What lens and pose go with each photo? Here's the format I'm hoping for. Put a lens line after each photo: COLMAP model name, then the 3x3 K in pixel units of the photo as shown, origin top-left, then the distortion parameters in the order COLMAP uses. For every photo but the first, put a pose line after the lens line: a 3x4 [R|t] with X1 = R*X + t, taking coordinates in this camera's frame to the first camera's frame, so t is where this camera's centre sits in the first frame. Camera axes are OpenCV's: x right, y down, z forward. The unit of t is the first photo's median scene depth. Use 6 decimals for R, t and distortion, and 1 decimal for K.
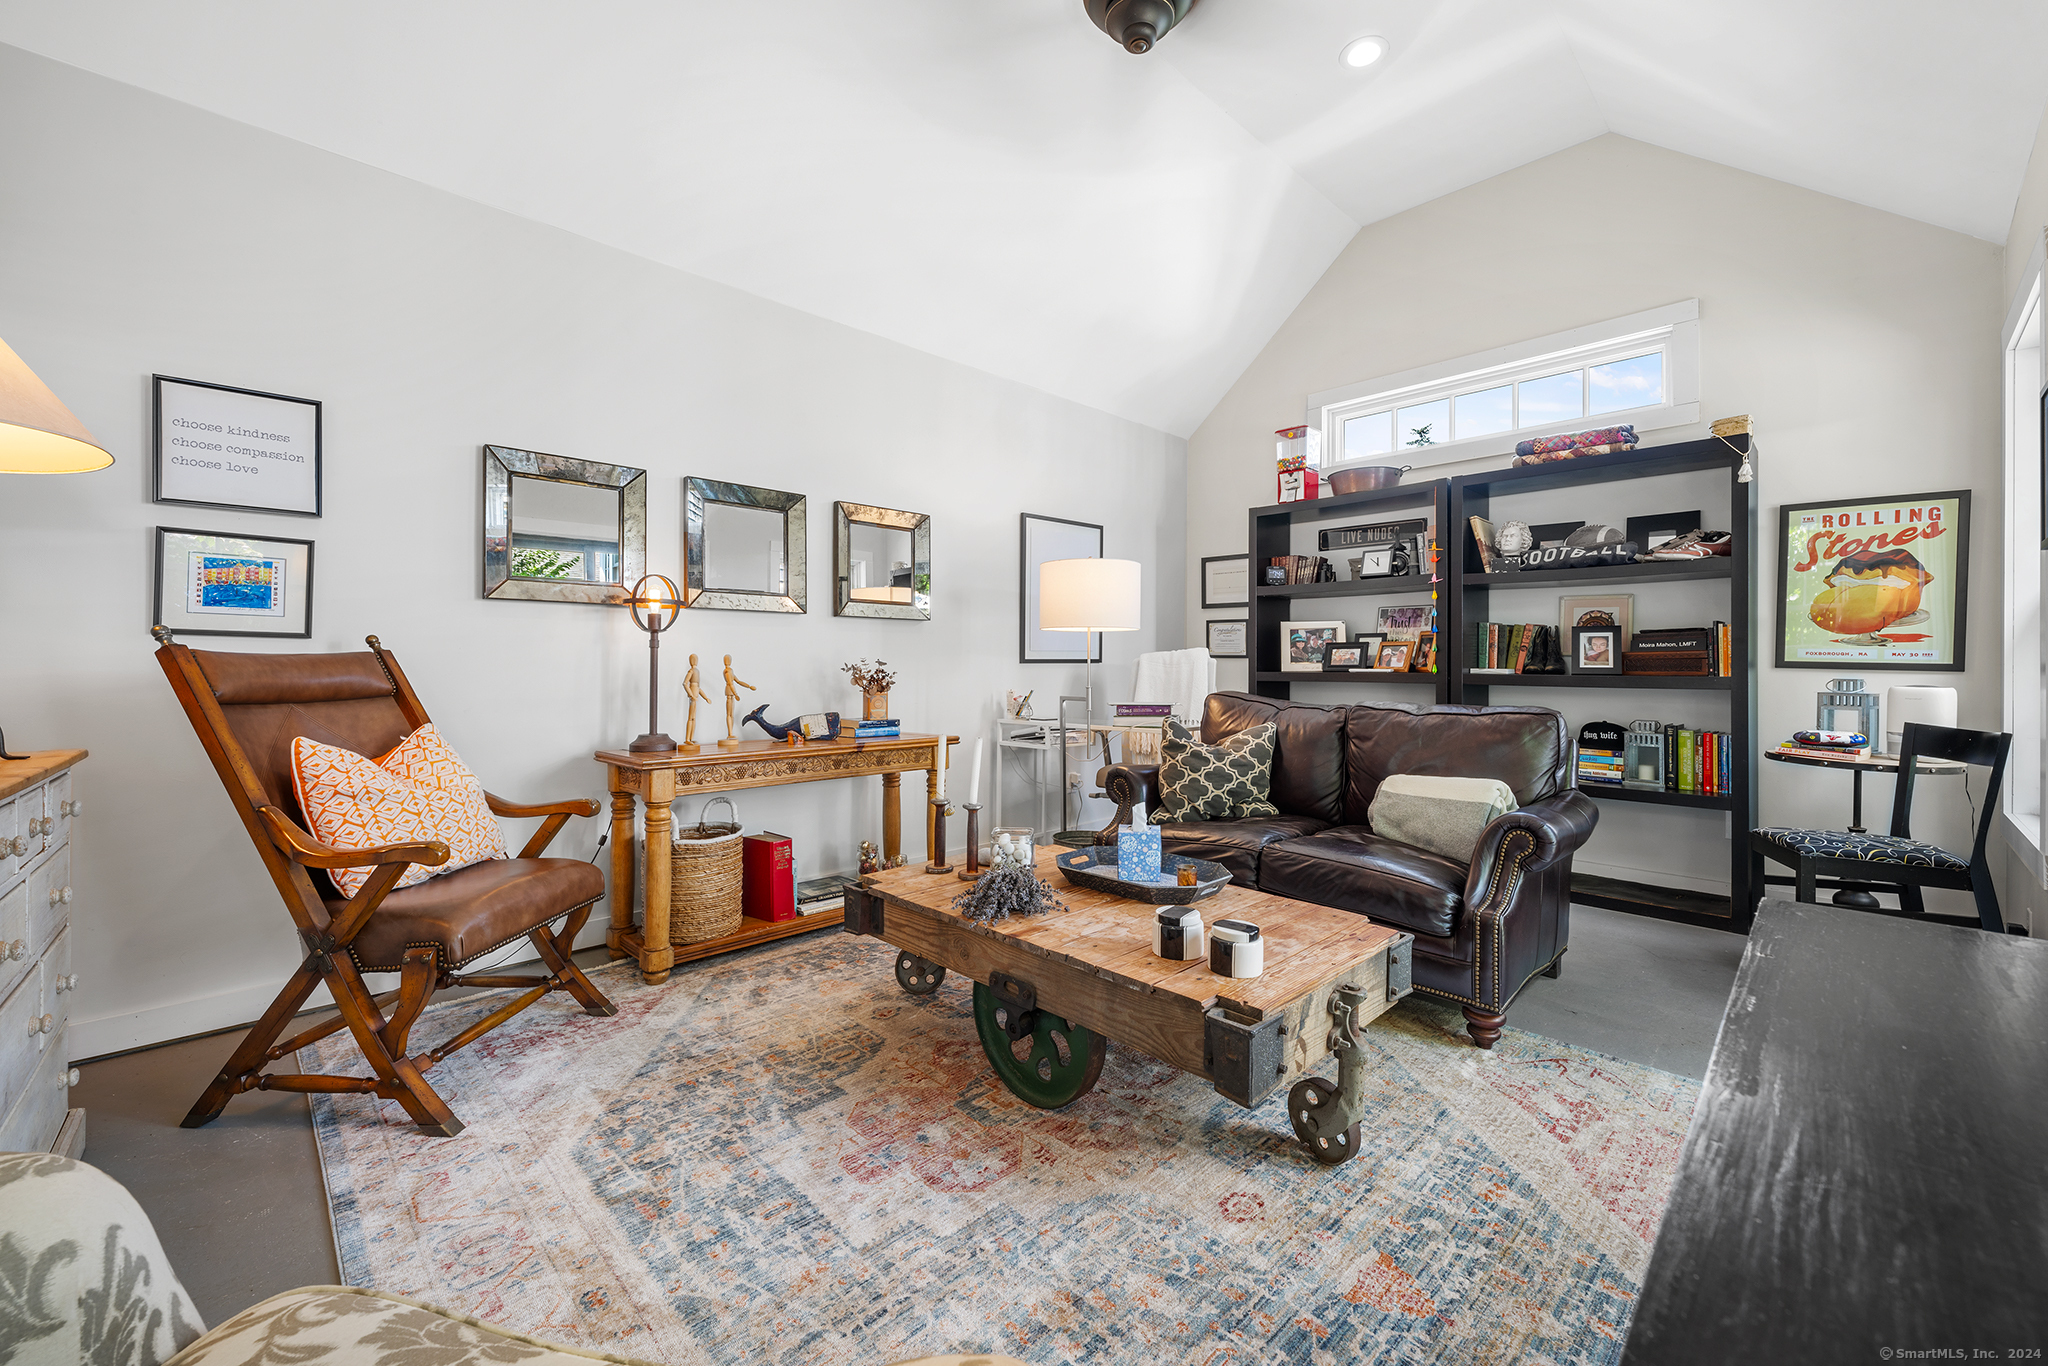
lens RADIAL K [[811.0, 0, 1029.8], [0, 811.0, 662.4], [0, 0, 1]] dist [-0.000247, -0.000039]
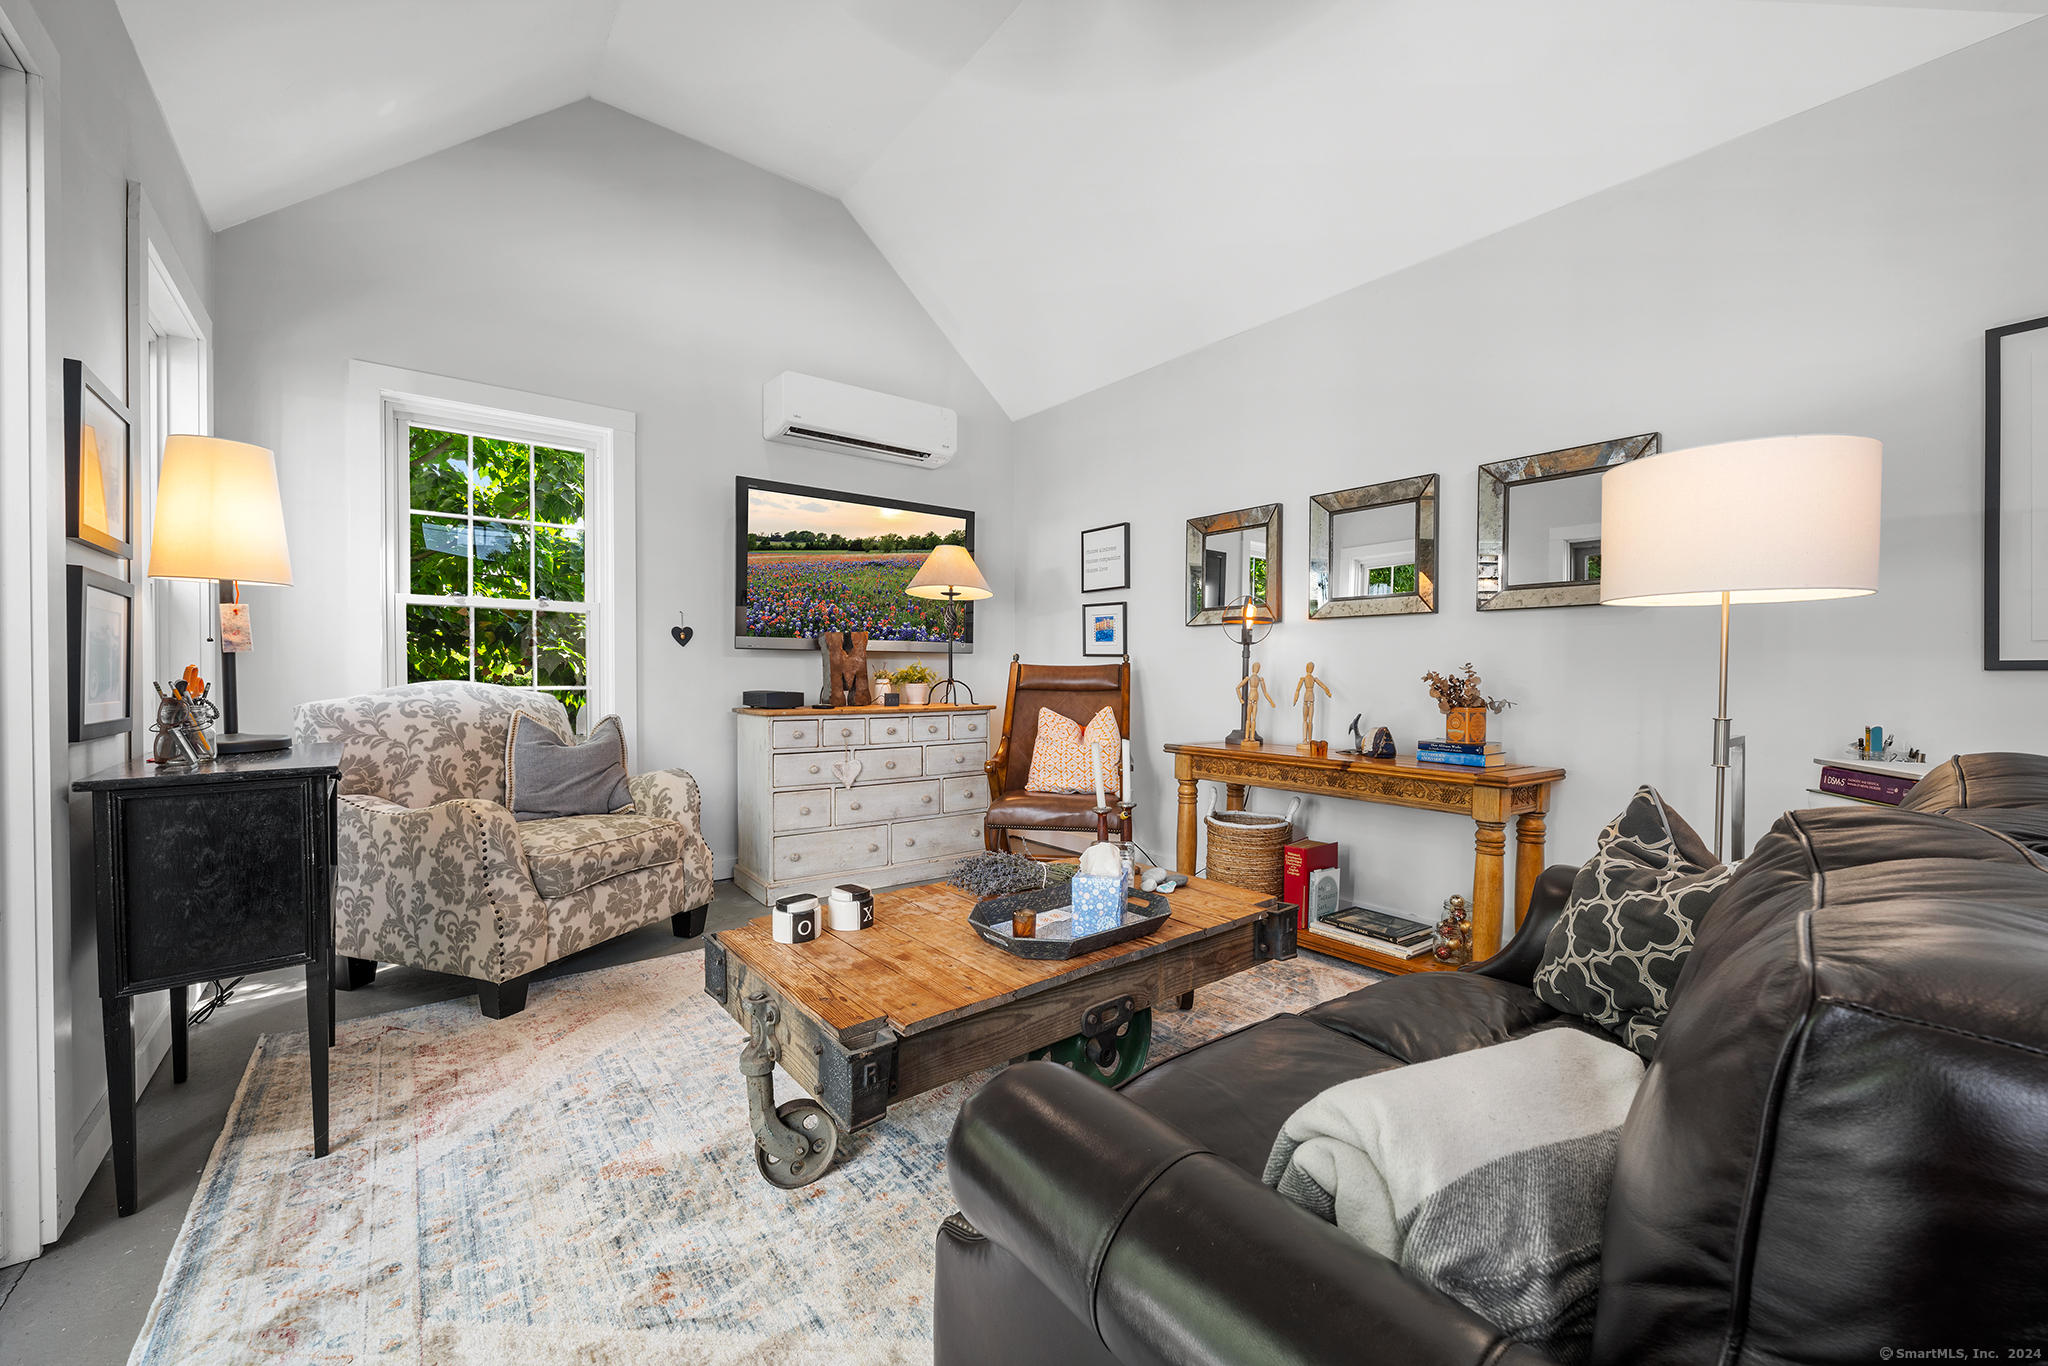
lens RADIAL K [[812.3, 0, 1021.3], [0, 812.3, 677.0], [0, 0, 1]] dist [-0.001103, -0.000033]
pose [[-0.113538, 0.006264, -0.993514, 0.756615], [-0.000141, 0.999980, 0.006321, 0.003065], [0.993534, 0.000858, -0.113534, 0.807423]]
